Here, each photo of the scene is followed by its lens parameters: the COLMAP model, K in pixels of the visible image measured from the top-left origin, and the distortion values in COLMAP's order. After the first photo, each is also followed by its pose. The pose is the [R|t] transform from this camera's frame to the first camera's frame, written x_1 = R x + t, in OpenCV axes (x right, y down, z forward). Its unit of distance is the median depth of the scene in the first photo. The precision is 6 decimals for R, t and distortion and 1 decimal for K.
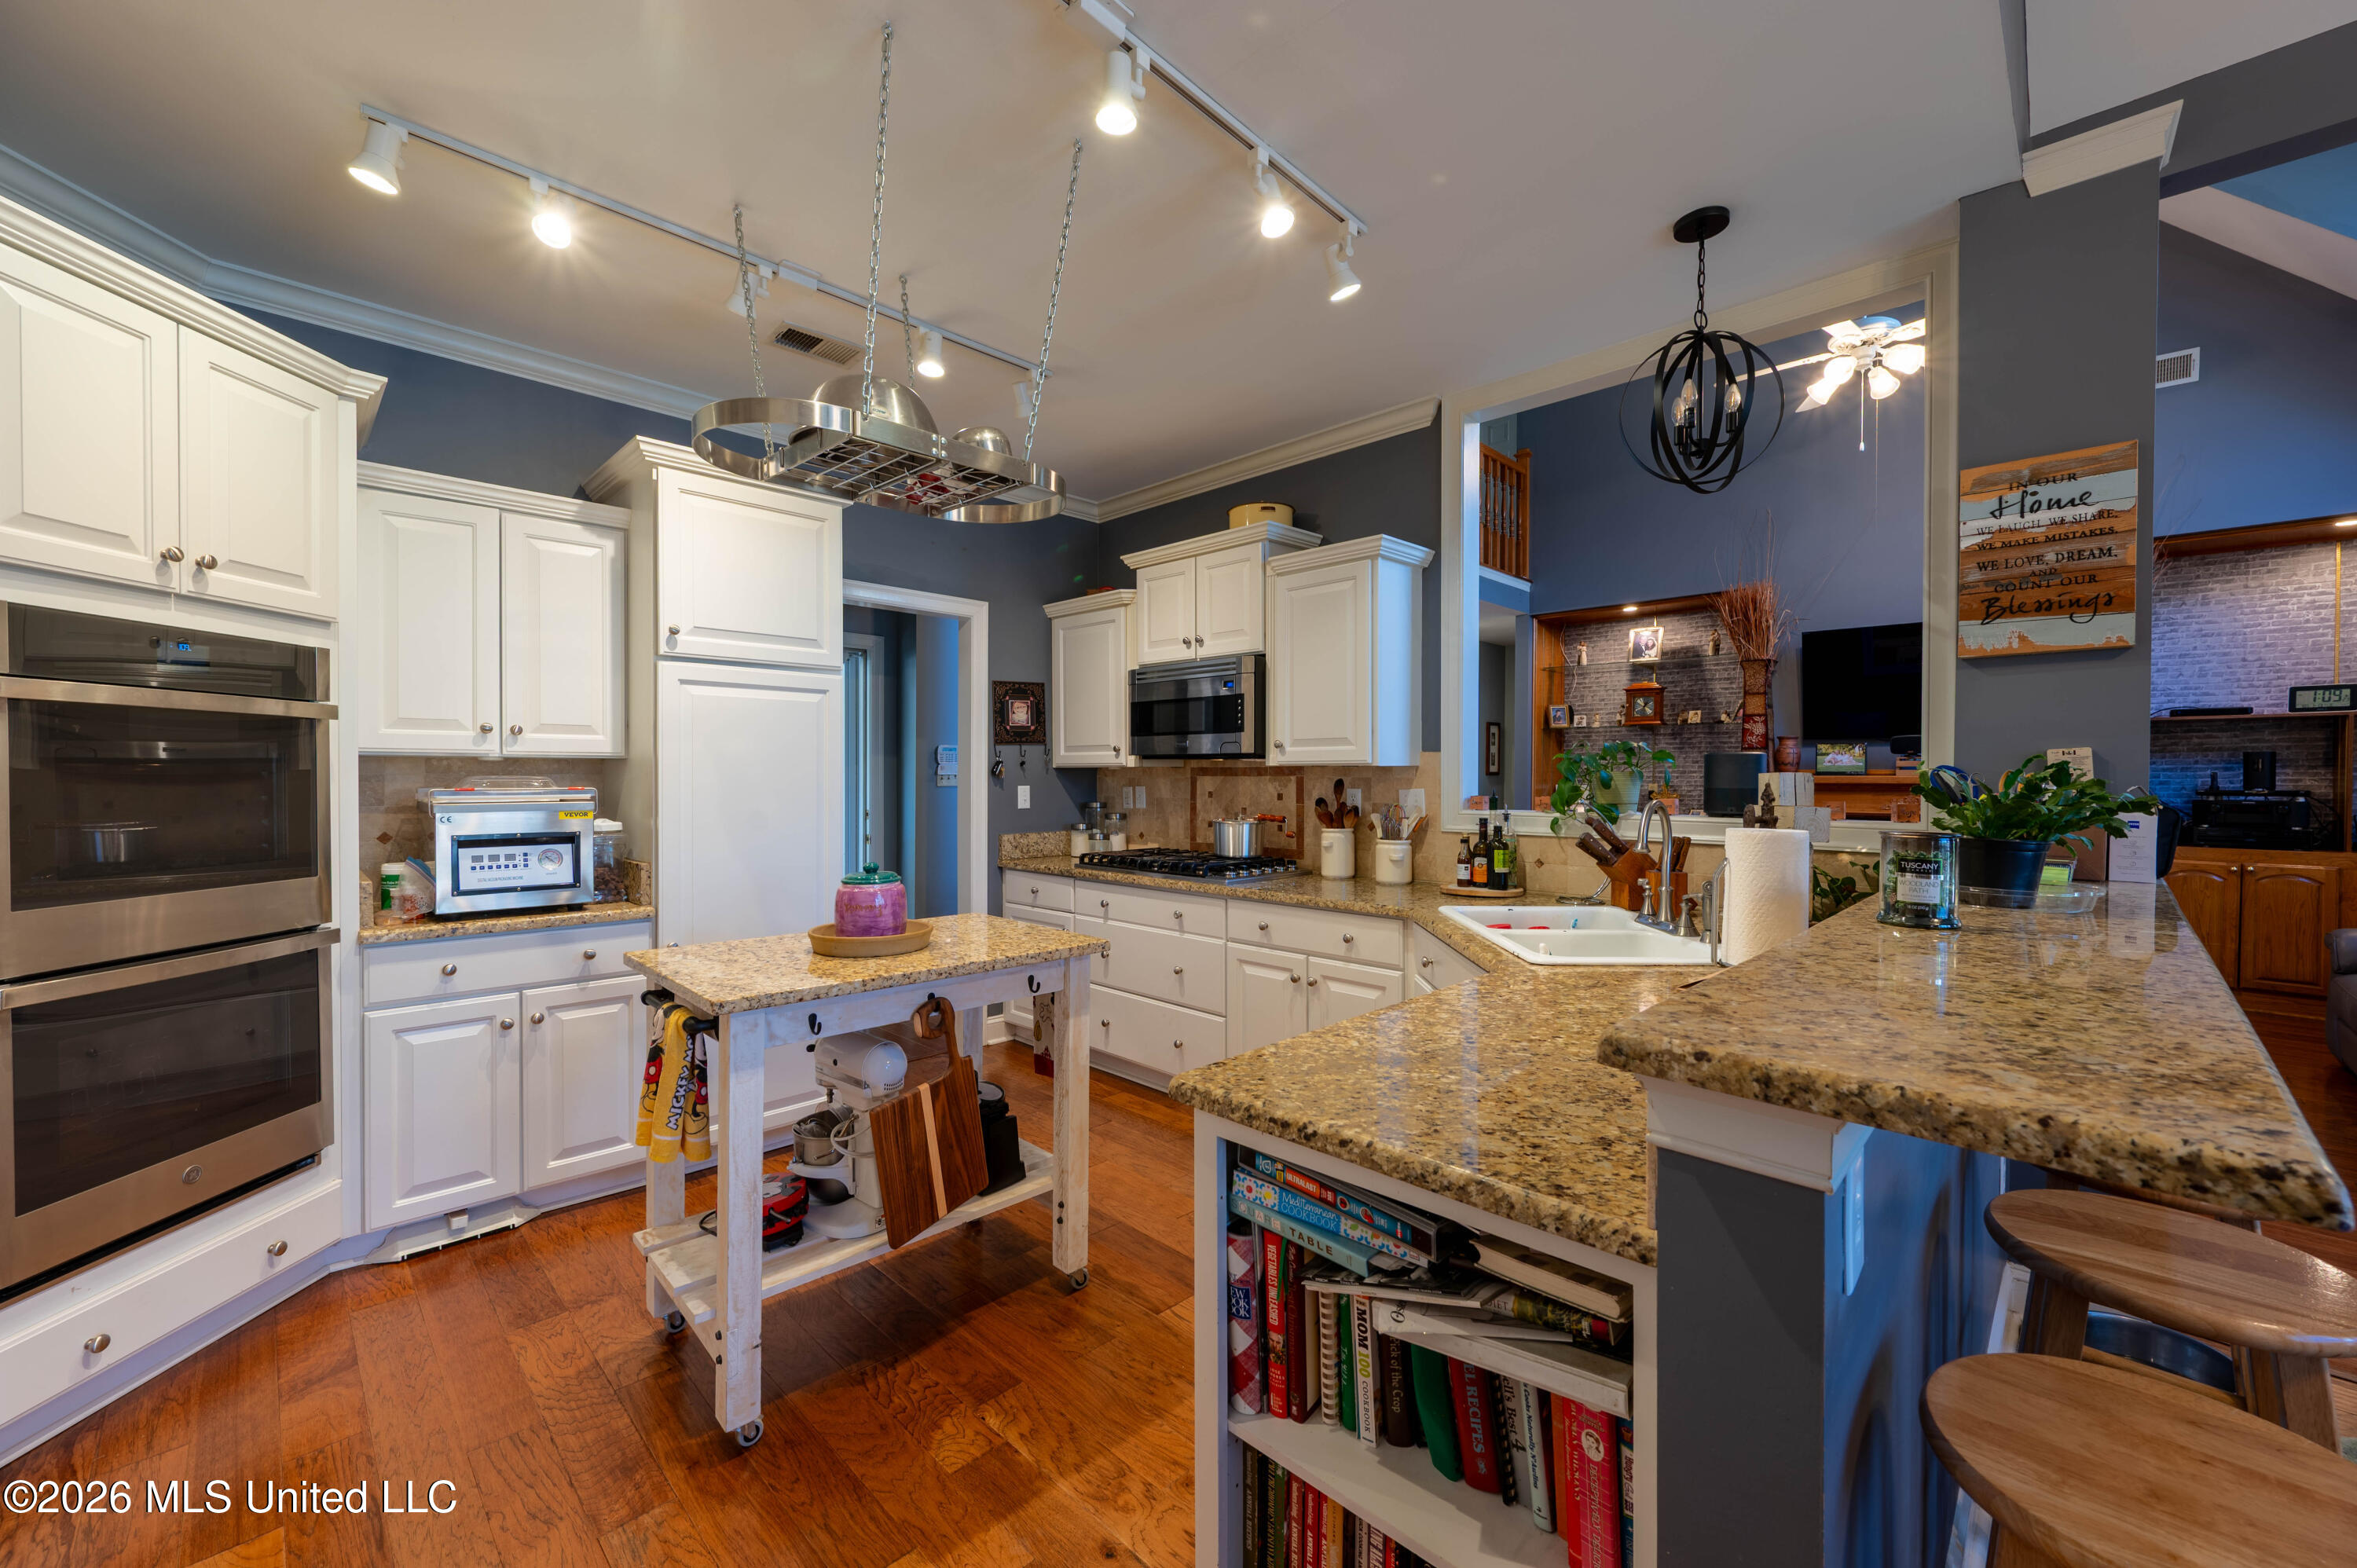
lens RADIAL K [[926.2, 0, 1185.9], [0, 926.2, 781.4], [0, 0, 1]] dist [-0.001500, 0.000962]
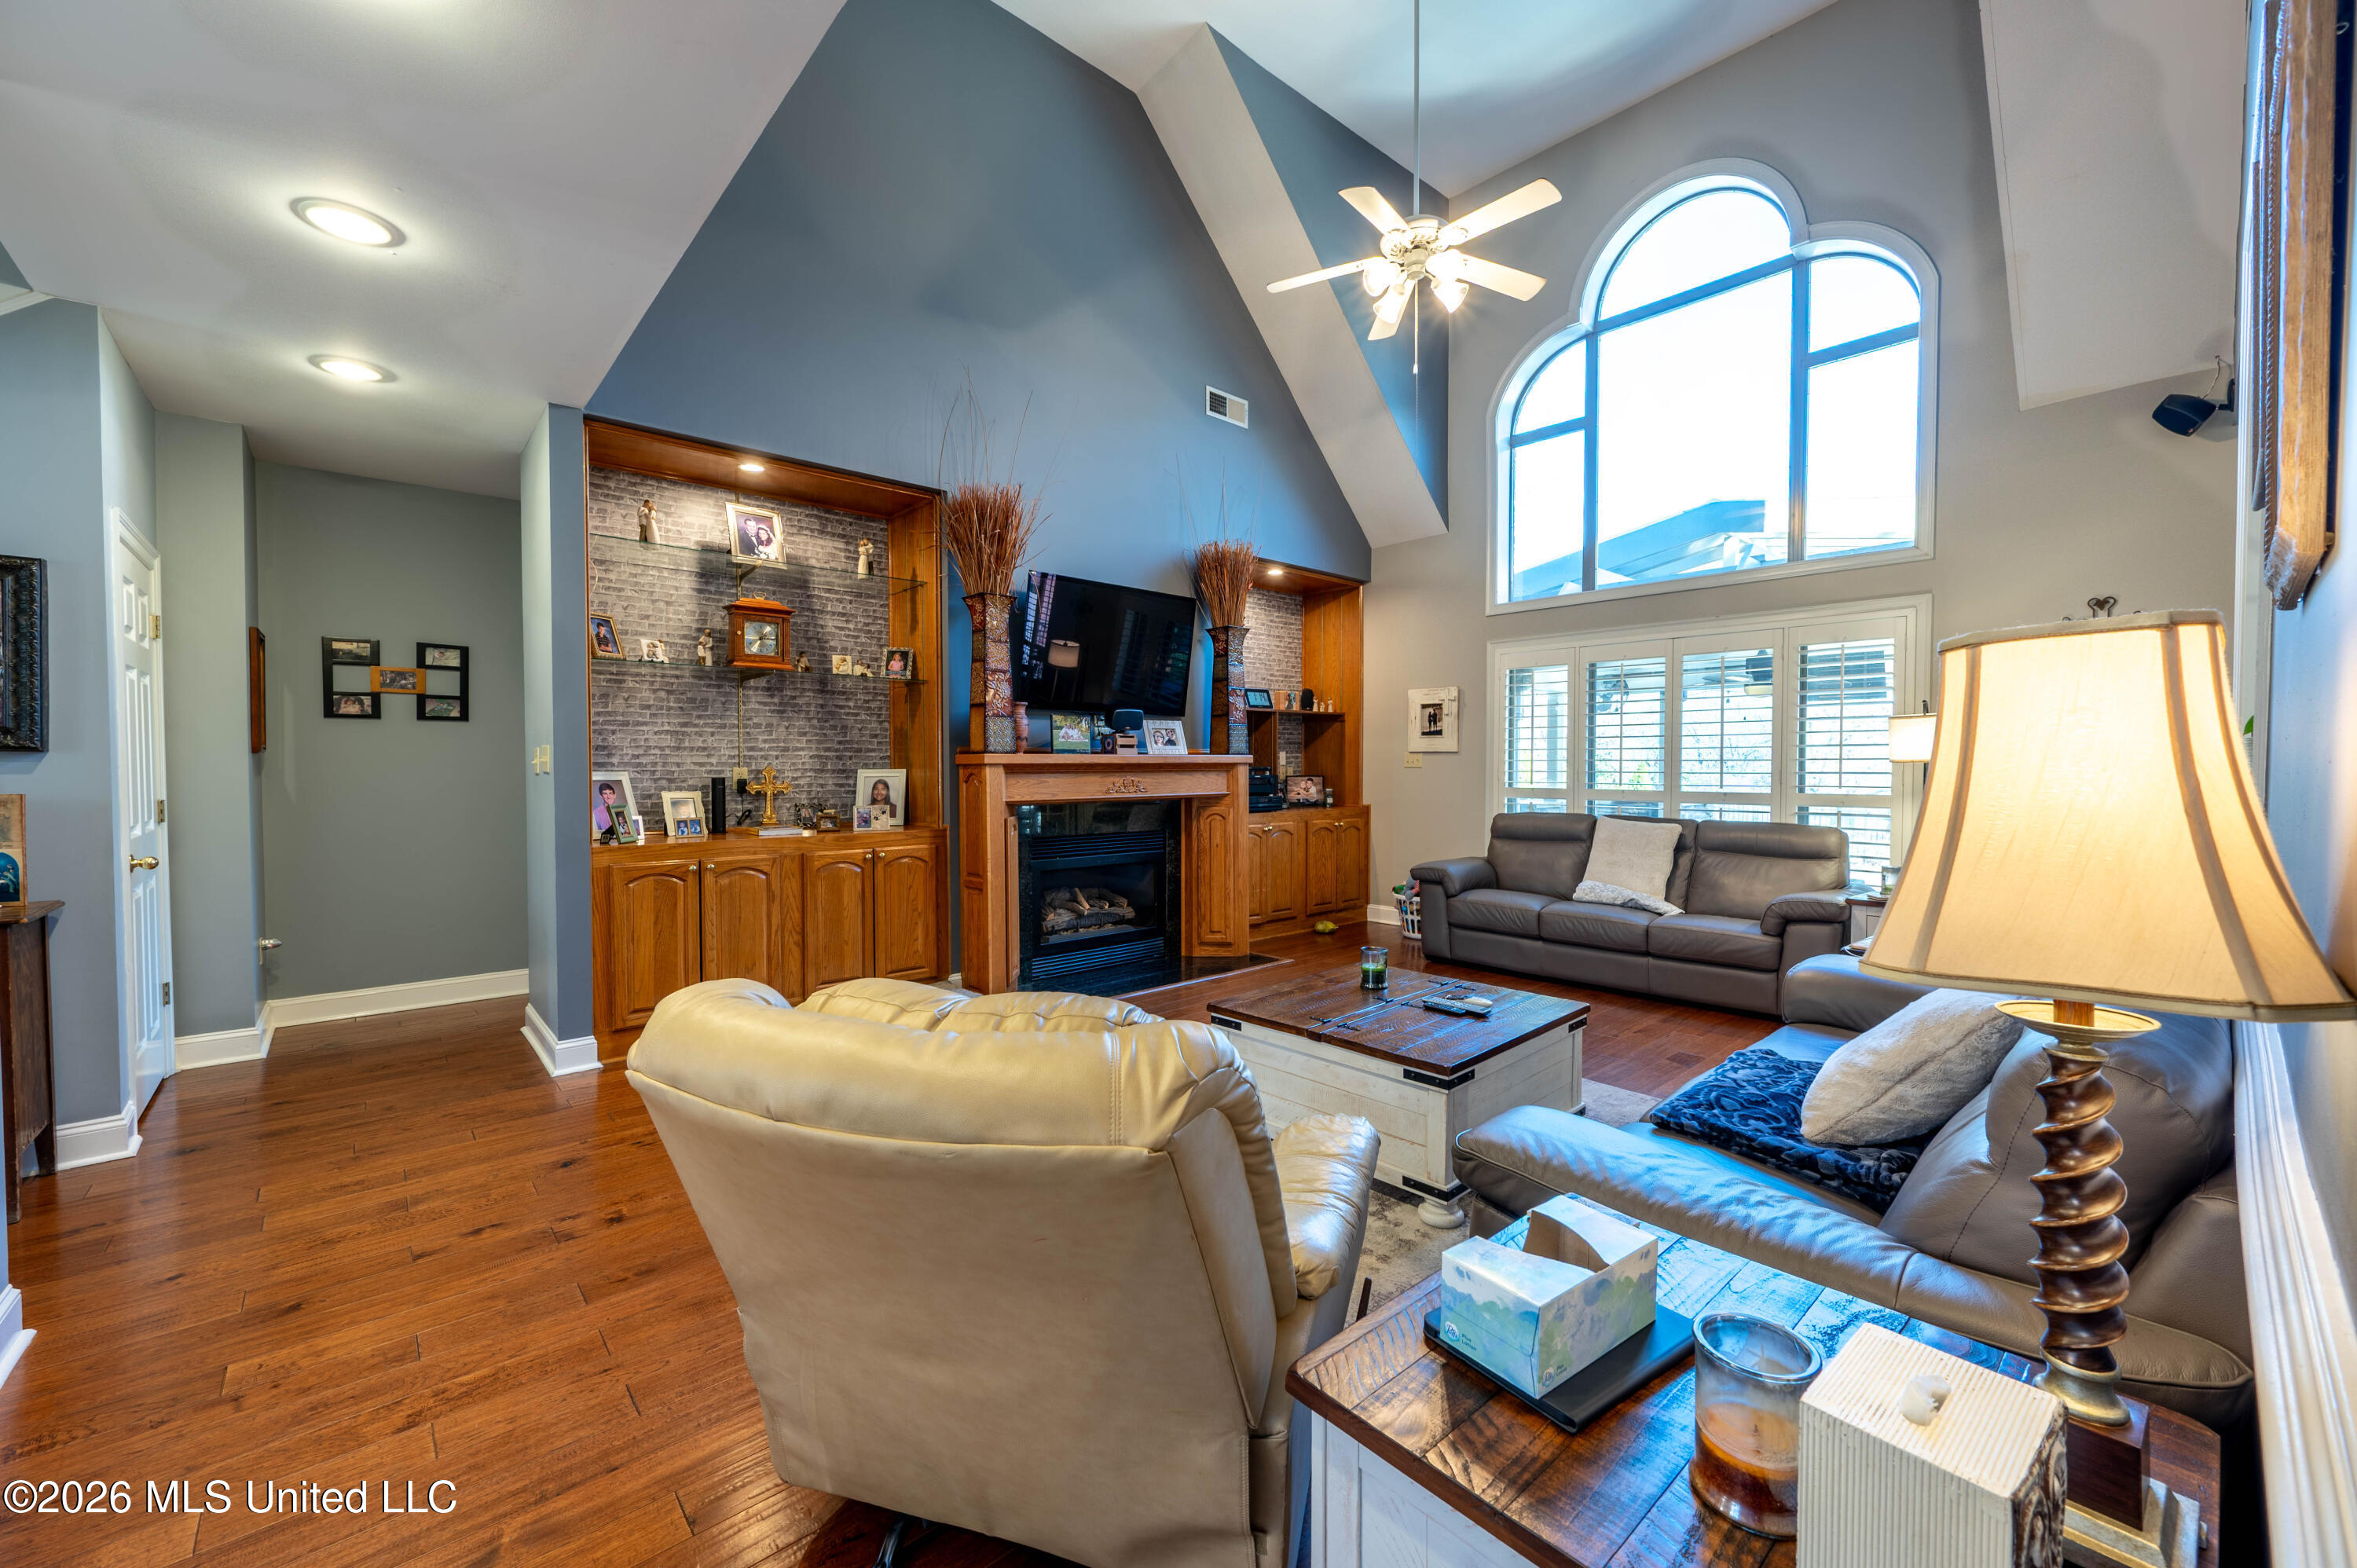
lens RADIAL K [[926.2, 0, 1185.9], [0, 926.2, 781.4], [0, 0, 1]] dist [-0.001500, 0.000962]
pose [[0.052142, -0.024076, 0.998349, -0.109794], [0.009419, 0.999677, 0.023616, -0.000711], [-0.998595, 0.008172, 0.052352, 0.847360]]
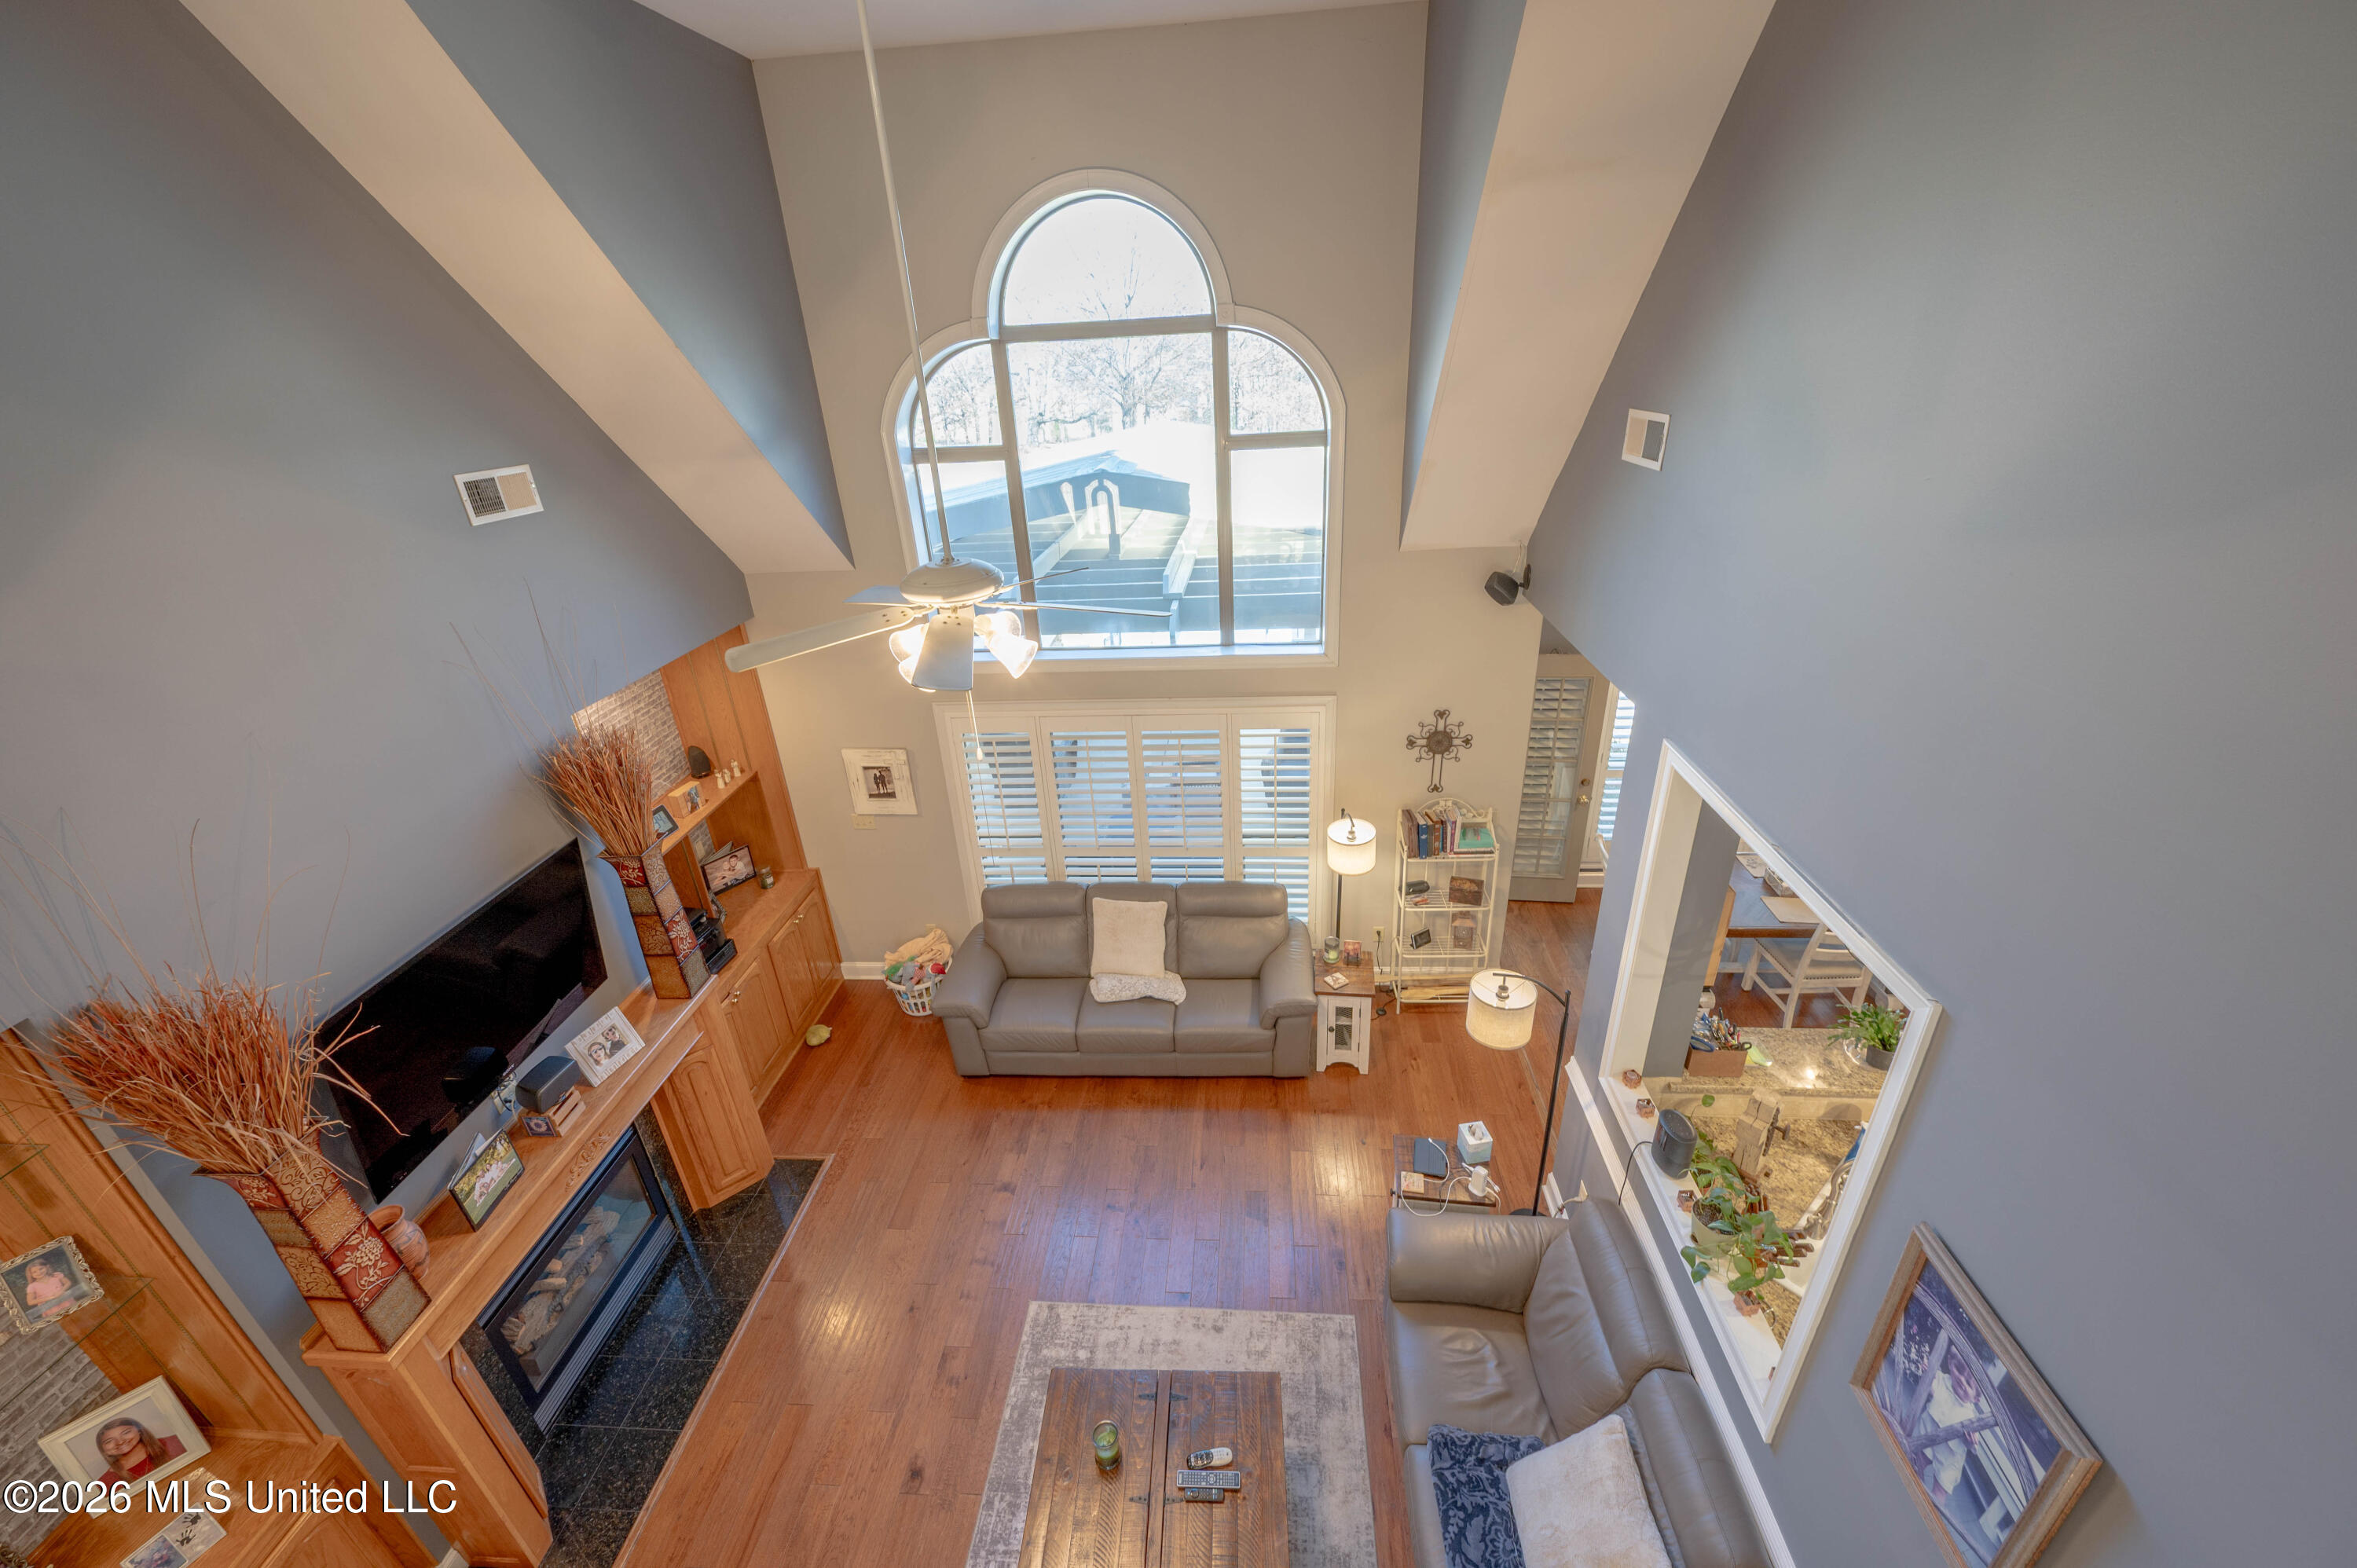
lens RADIAL K [[926.2, 0, 1185.9], [0, 926.2, 781.4], [0, 0, 1]] dist [-0.001500, 0.000962]
pose [[-0.645481, -0.306607, 0.699533, 0.128480], [0.050402, 0.896791, 0.439574, -0.449995], [-0.762111, 0.318995, -0.563408, 0.910724]]
